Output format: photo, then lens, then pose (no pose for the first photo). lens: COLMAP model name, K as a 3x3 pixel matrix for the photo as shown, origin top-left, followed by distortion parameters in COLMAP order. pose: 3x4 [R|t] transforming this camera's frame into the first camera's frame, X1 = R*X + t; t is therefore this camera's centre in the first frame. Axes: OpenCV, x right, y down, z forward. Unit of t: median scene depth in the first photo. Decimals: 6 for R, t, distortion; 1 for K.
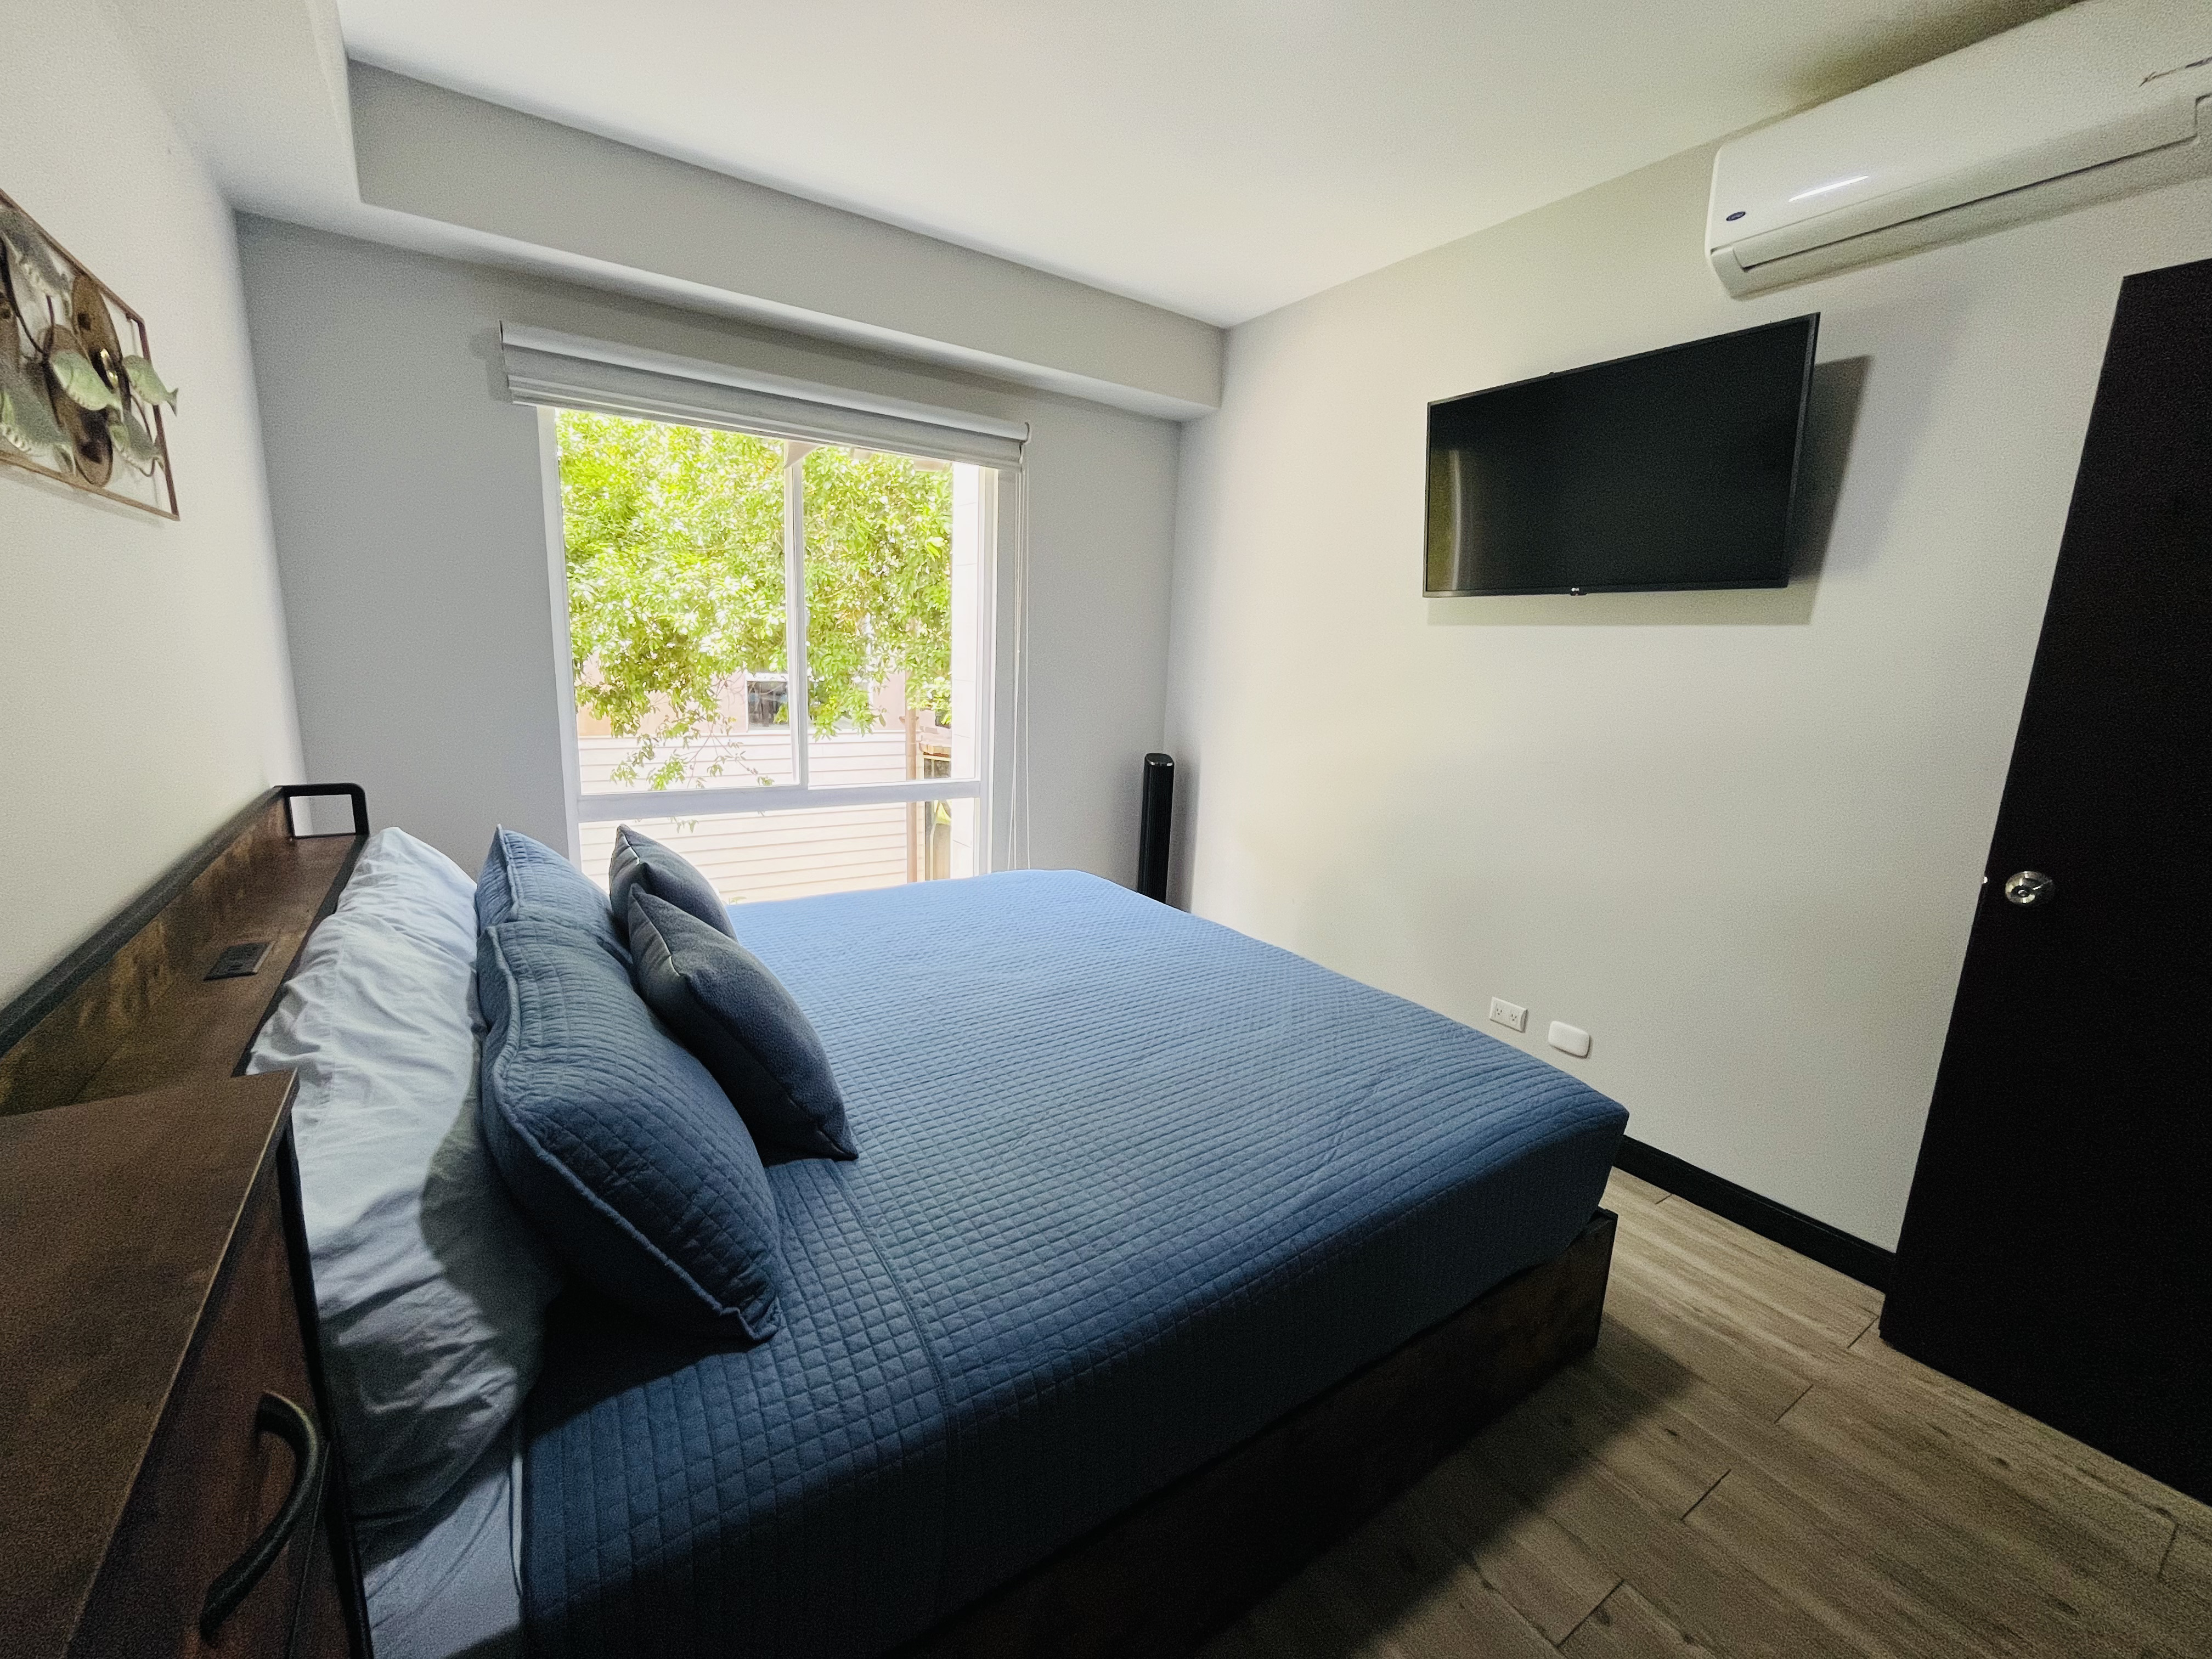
lens RADIAL K [[904.9, 0, 1110.4], [0, 904.9, 822.0], [0, 0, 1]] dist [-0.002327, -0.000327]
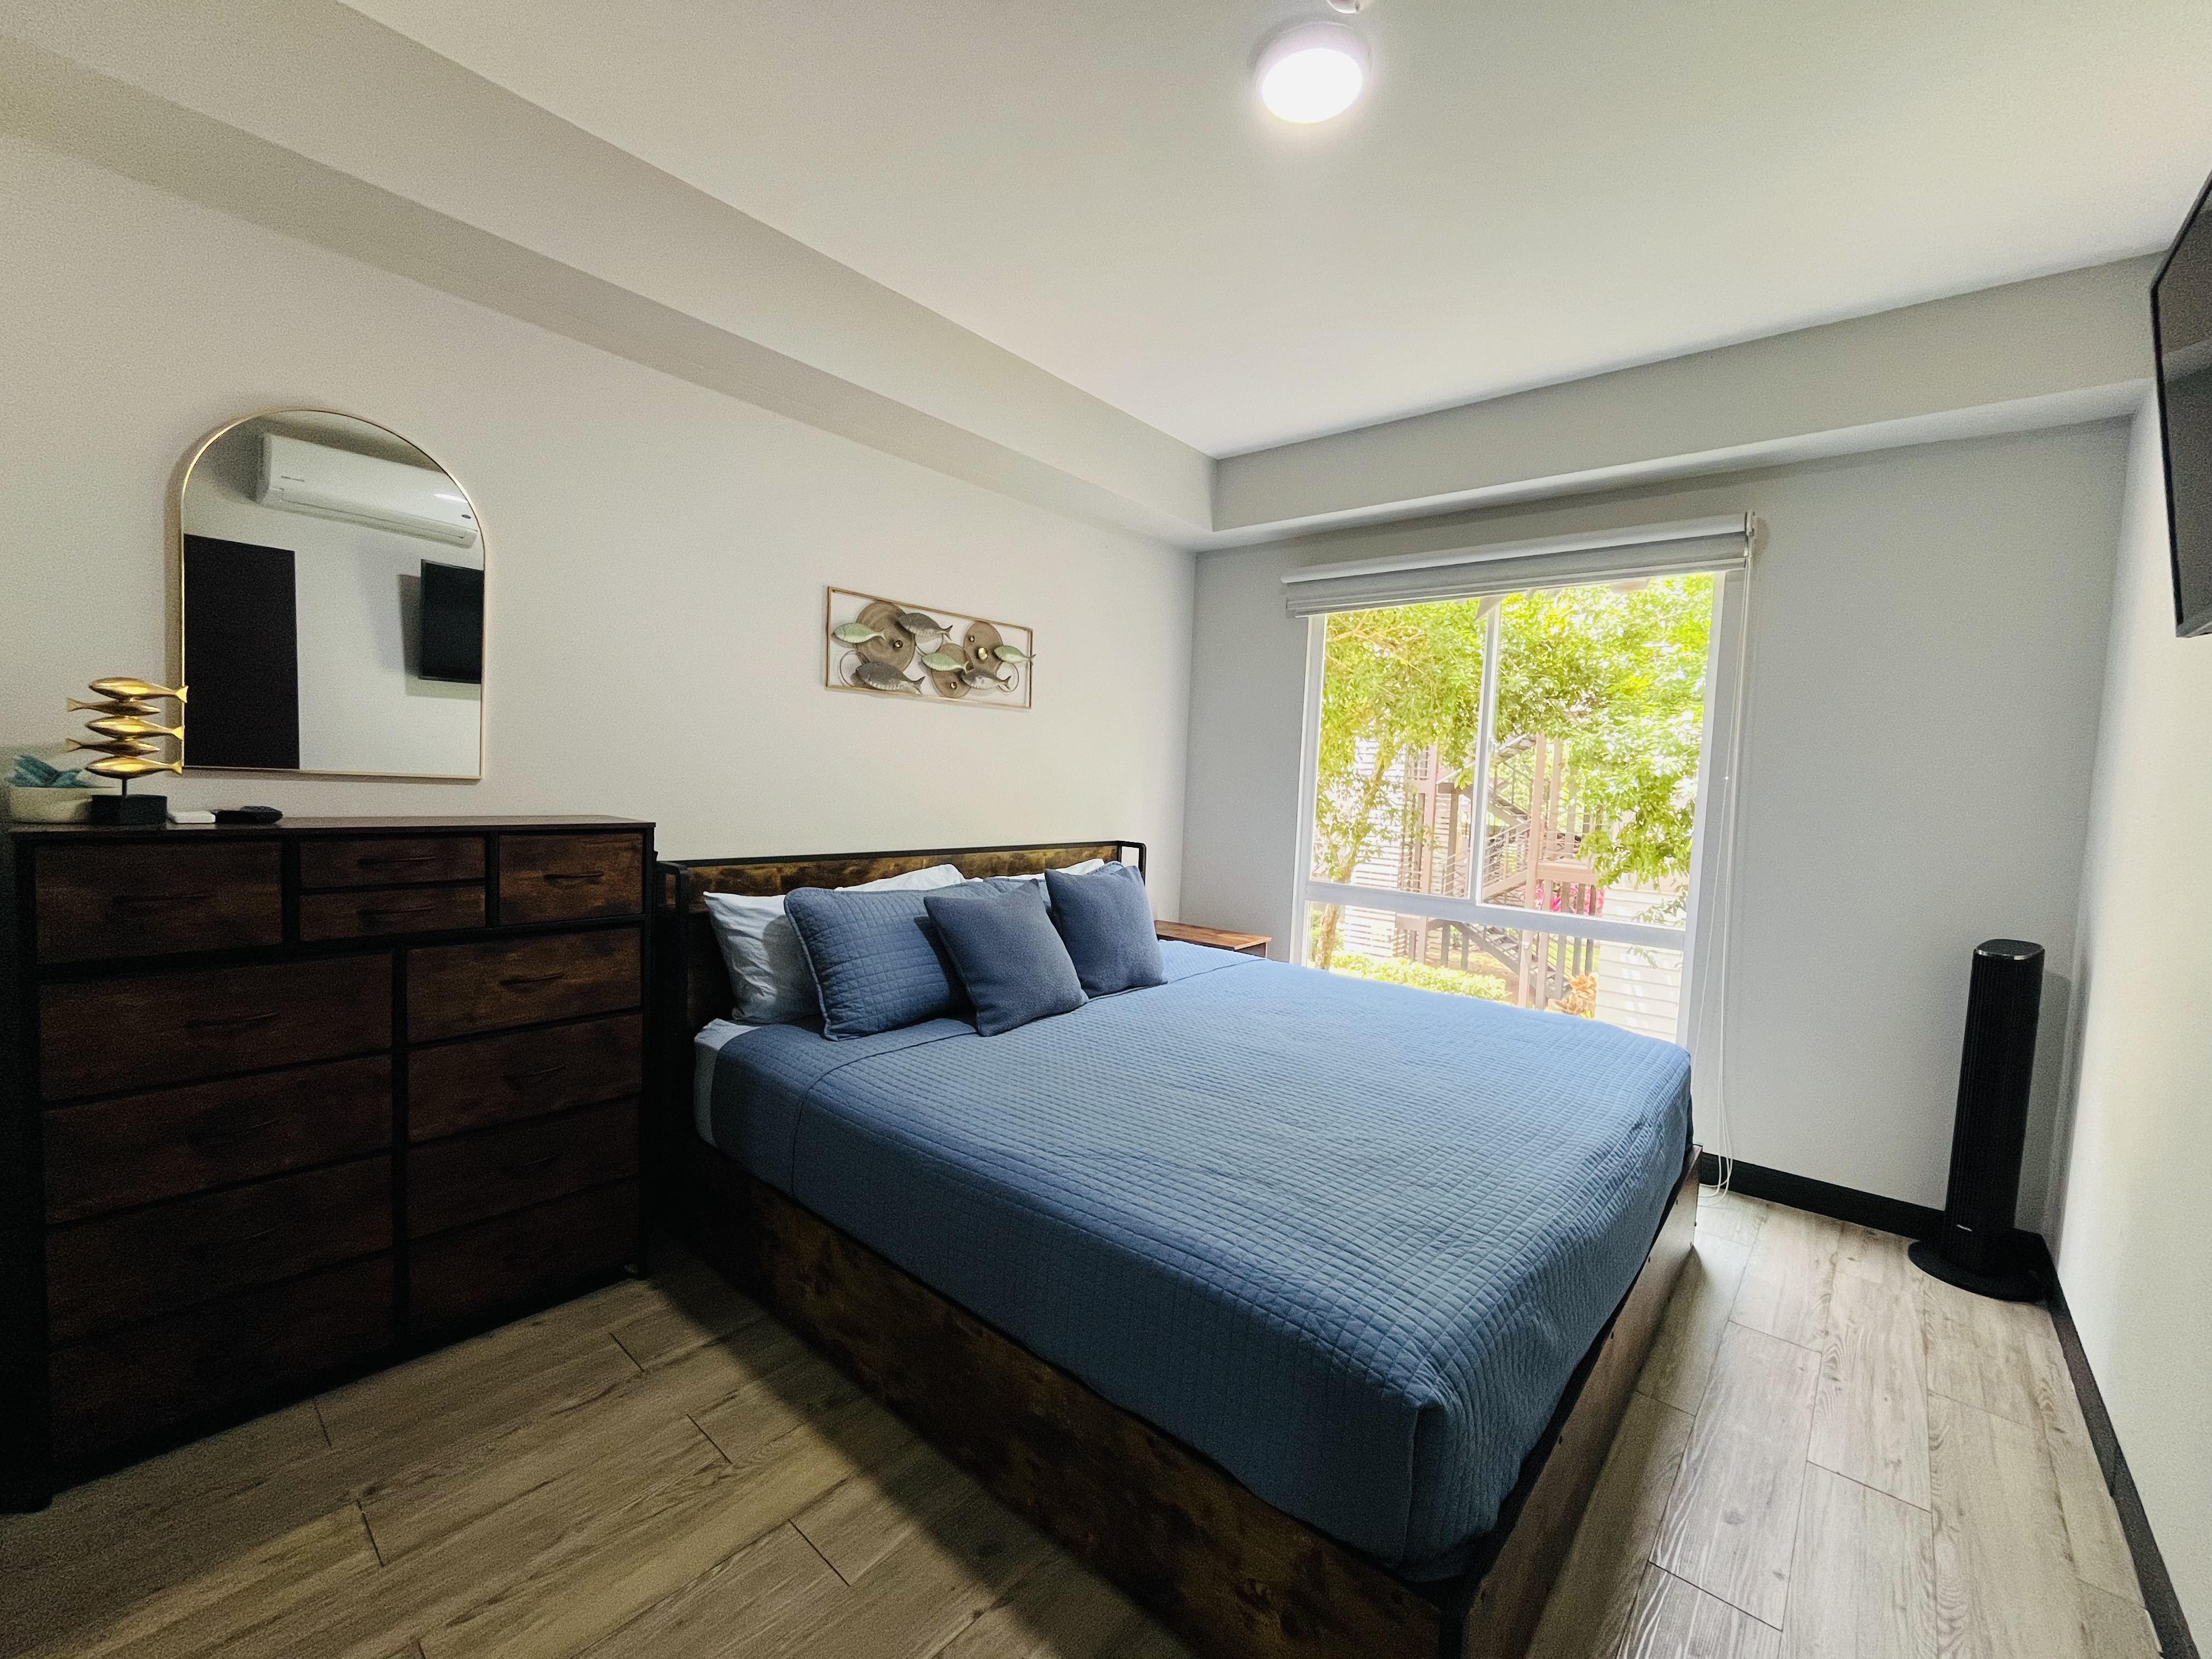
lens RADIAL K [[904.9, 0, 1112.5], [0, 904.9, 834.3], [0, 0, 1]] dist [-0.002327, -0.000327]
pose [[0.267194, 0.036277, -0.962960, 0.840537], [-0.208828, 0.977725, -0.021110, -0.008405], [0.940744, 0.206733, 0.268817, 0.415690]]
